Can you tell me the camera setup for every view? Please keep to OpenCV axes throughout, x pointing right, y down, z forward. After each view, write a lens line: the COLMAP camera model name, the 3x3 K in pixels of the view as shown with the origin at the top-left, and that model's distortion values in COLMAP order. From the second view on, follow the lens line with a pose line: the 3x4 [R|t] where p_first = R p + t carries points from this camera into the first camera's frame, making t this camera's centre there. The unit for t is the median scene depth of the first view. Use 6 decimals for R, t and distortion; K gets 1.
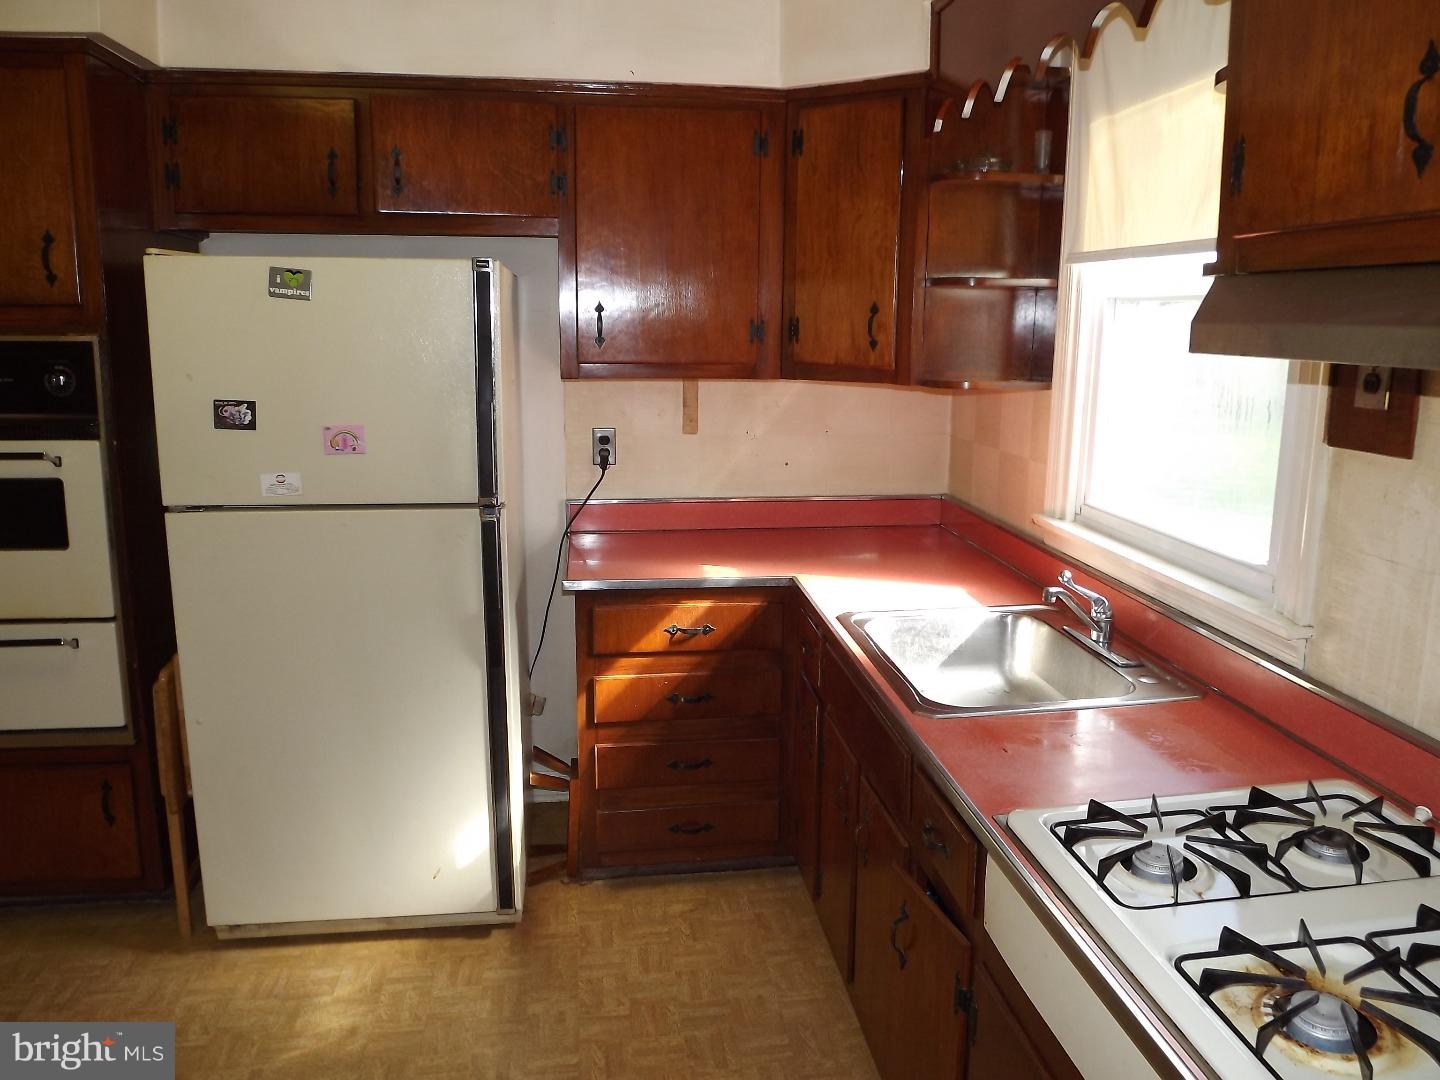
lens RADIAL K [[1027.8, 0, 735.2], [0, 1027.8, 518.0], [0, 0, 1]] dist [-0.081951, 0.027138]
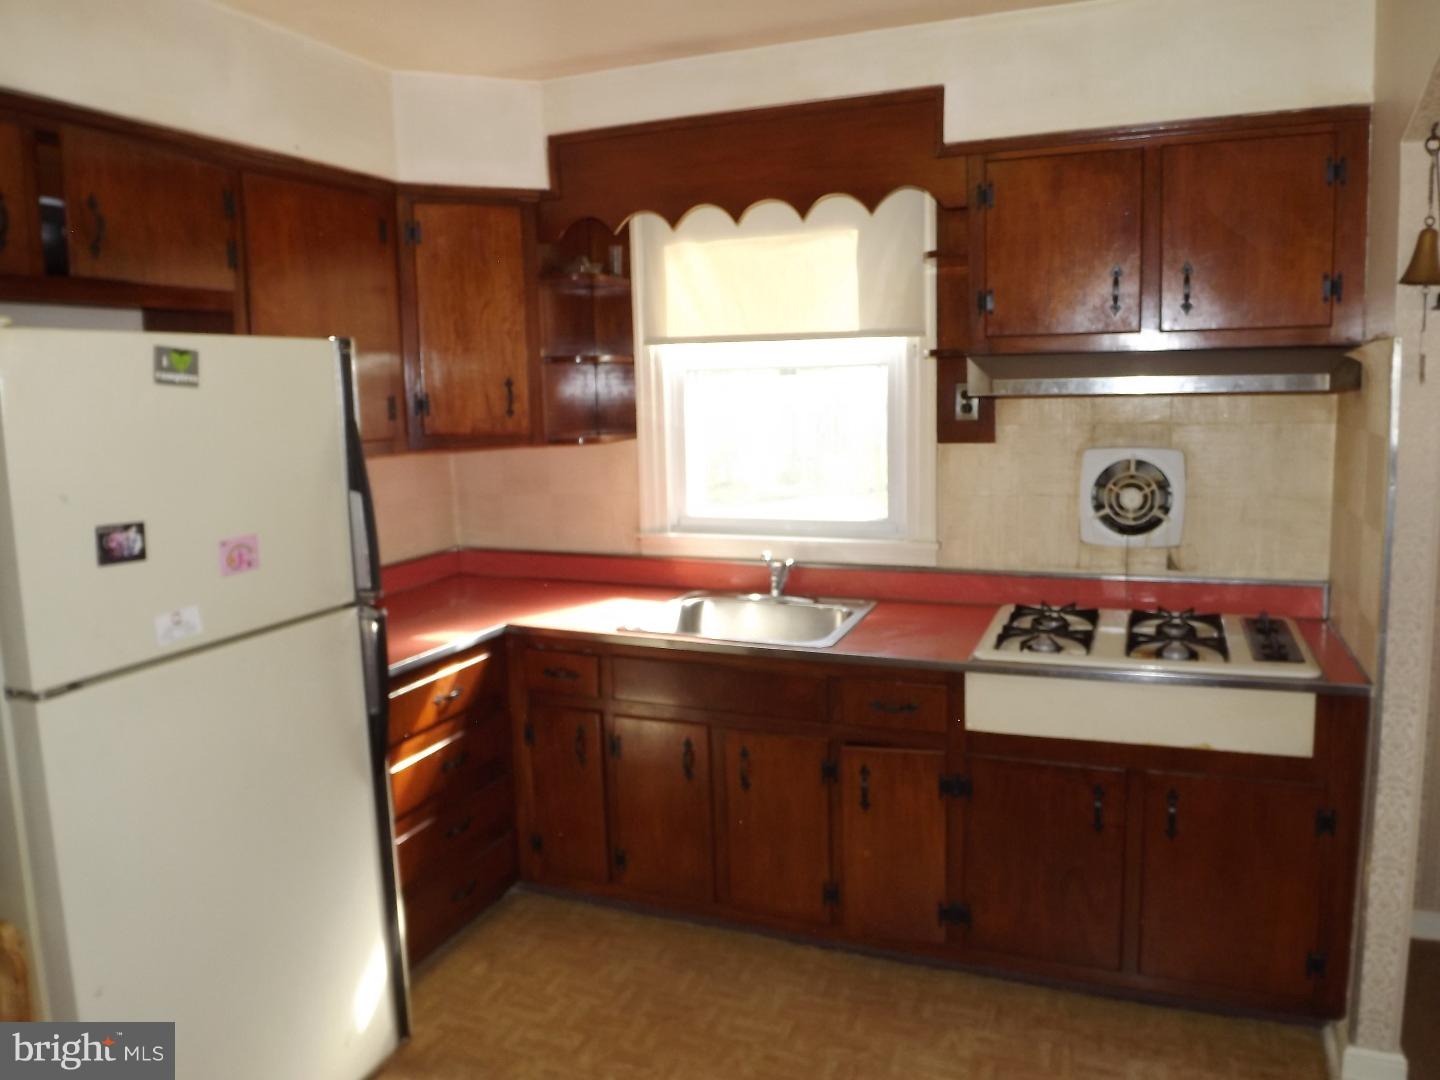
lens RADIAL K [[1027.8, 0, 735.2], [0, 1027.8, 518.0], [0, 0, 1]] dist [-0.081951, 0.027138]
pose [[0.503486, -0.138785, 0.852784, -0.854046], [0.193703, 0.980022, 0.045129, -0.064149], [-0.842010, 0.142466, 0.520311, 0.229680]]
